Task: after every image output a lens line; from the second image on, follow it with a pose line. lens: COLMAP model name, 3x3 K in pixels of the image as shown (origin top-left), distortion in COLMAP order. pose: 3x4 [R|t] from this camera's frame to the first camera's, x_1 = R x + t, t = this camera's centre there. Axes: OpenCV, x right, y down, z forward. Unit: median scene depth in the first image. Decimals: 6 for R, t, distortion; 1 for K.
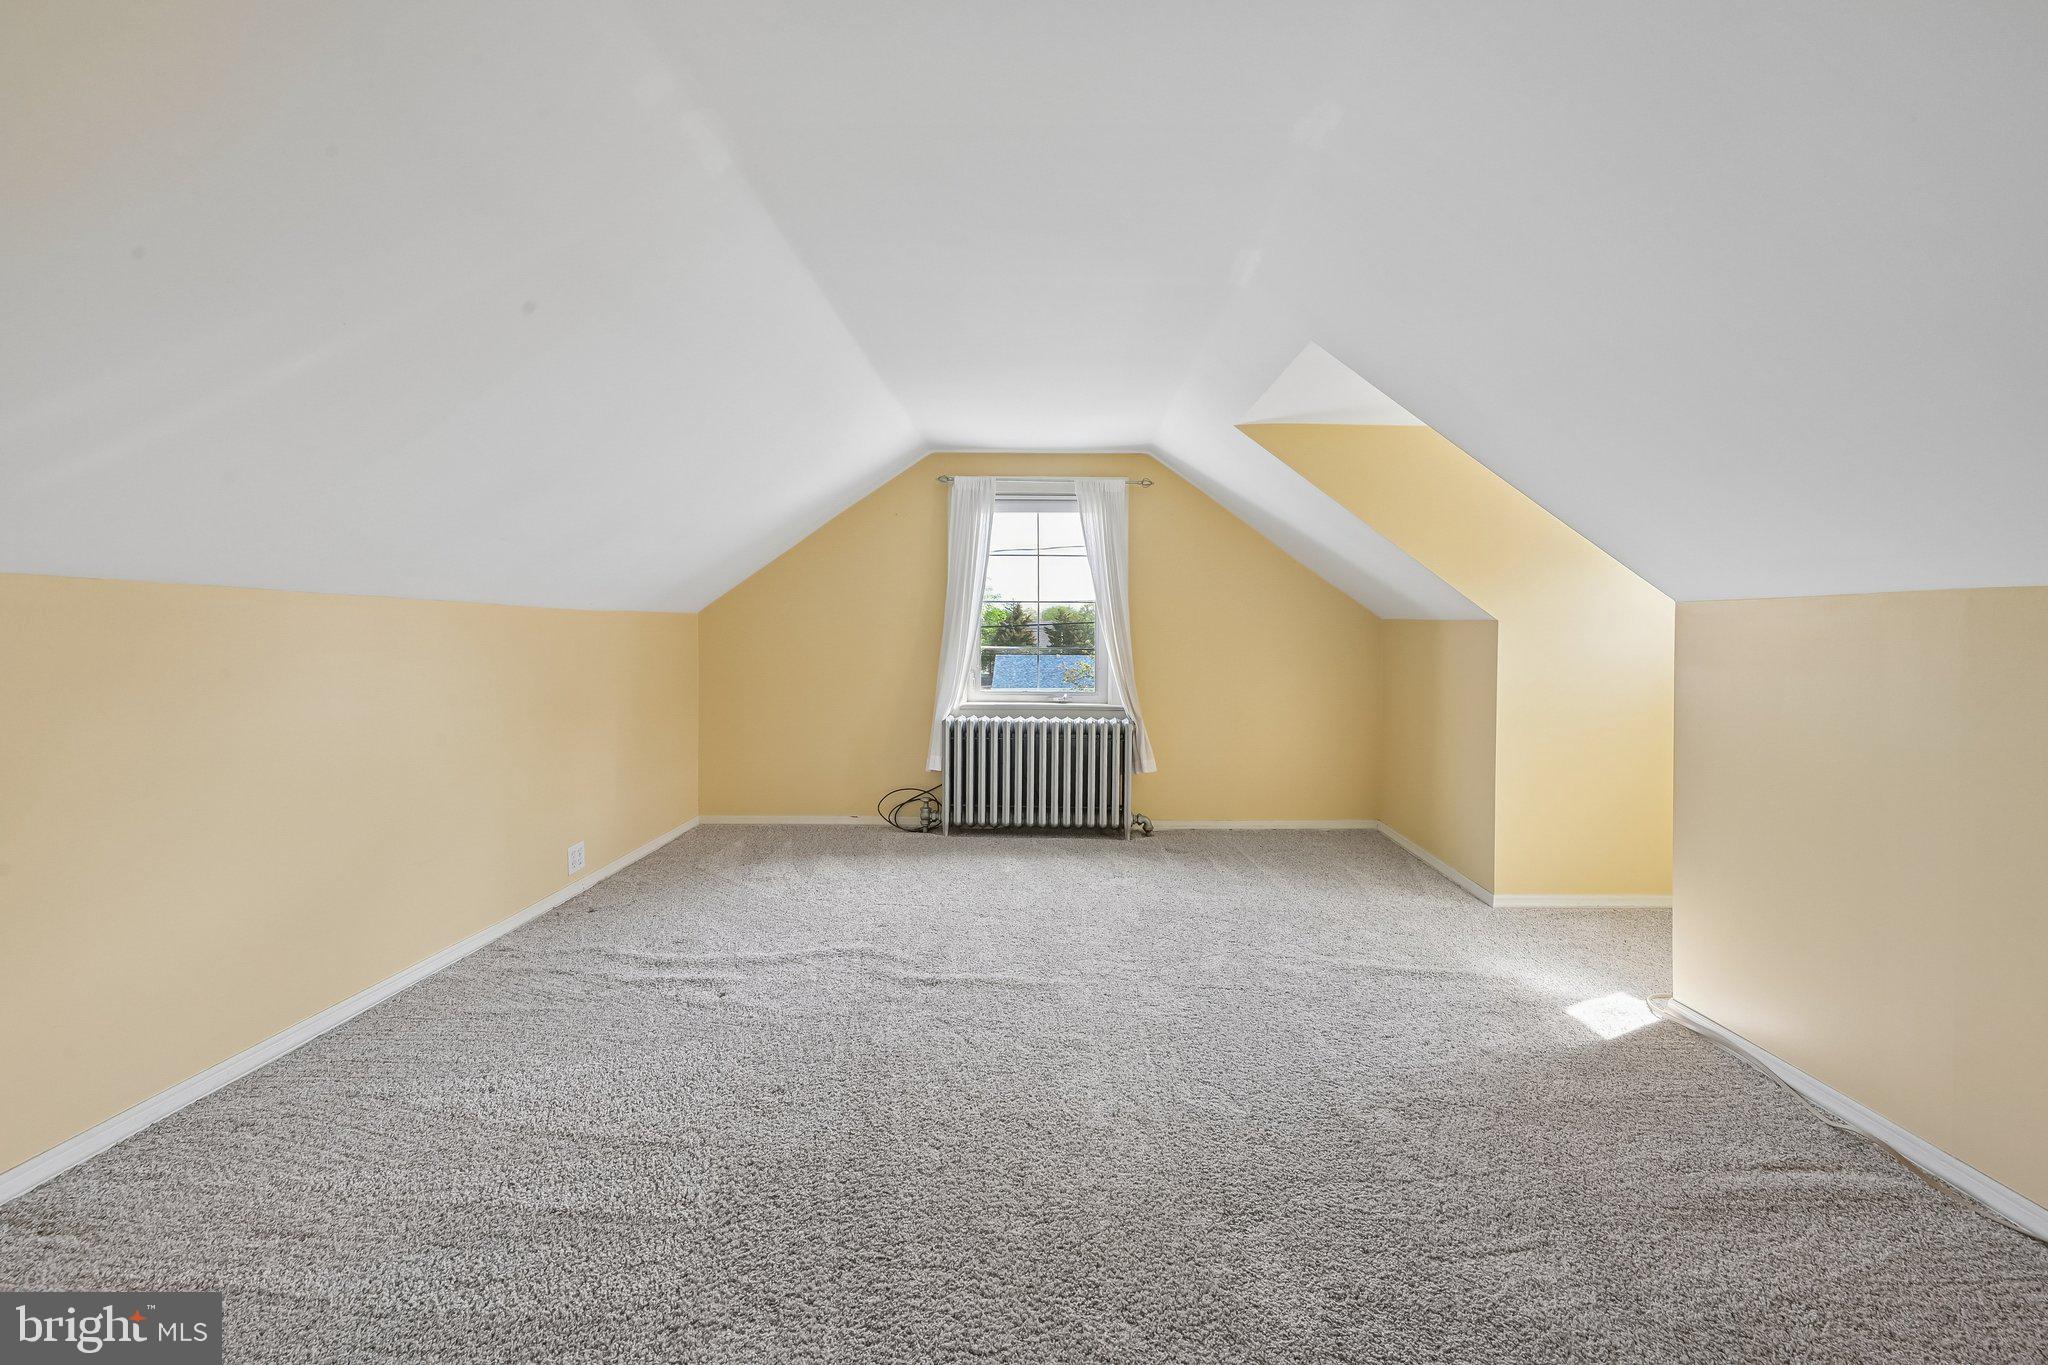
lens RADIAL K [[832.6, 0, 1023.7], [0, 832.6, 684.5], [0, 0, 1]] dist [0.000947, 0.000135]
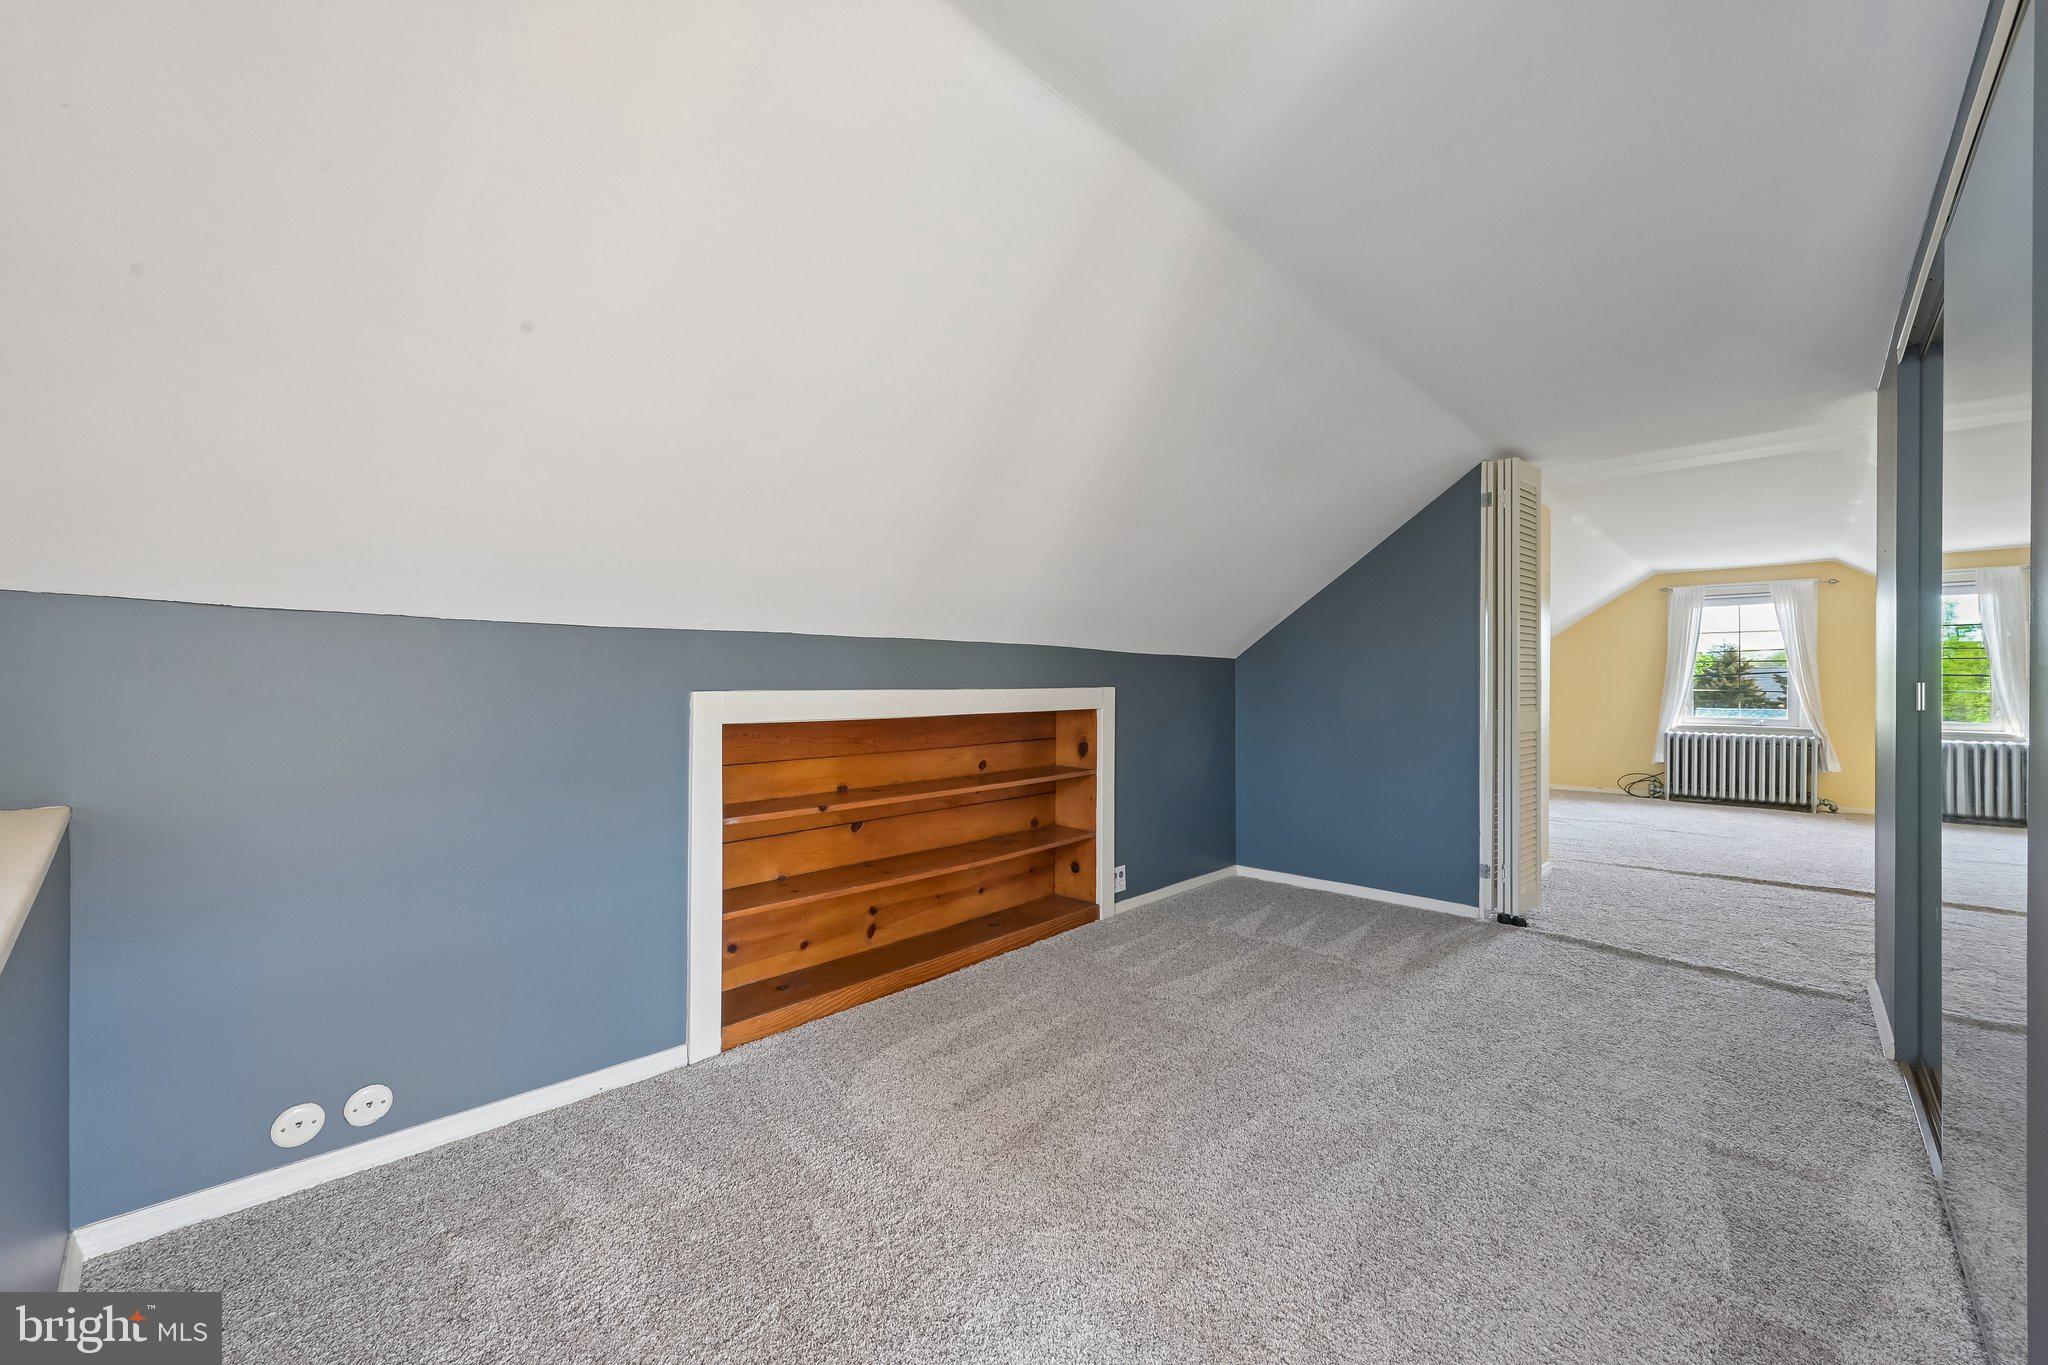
lens RADIAL K [[832.6, 0, 1024.3], [0, 832.6, 686.6], [0, 0, 1]] dist [0.000947, 0.000135]
pose [[0.730493, -0.002848, -0.682914, 0.108489], [0.002491, 0.999996, -0.001506, -0.052496], [0.682915, -0.000601, 0.730497, -1.129026]]
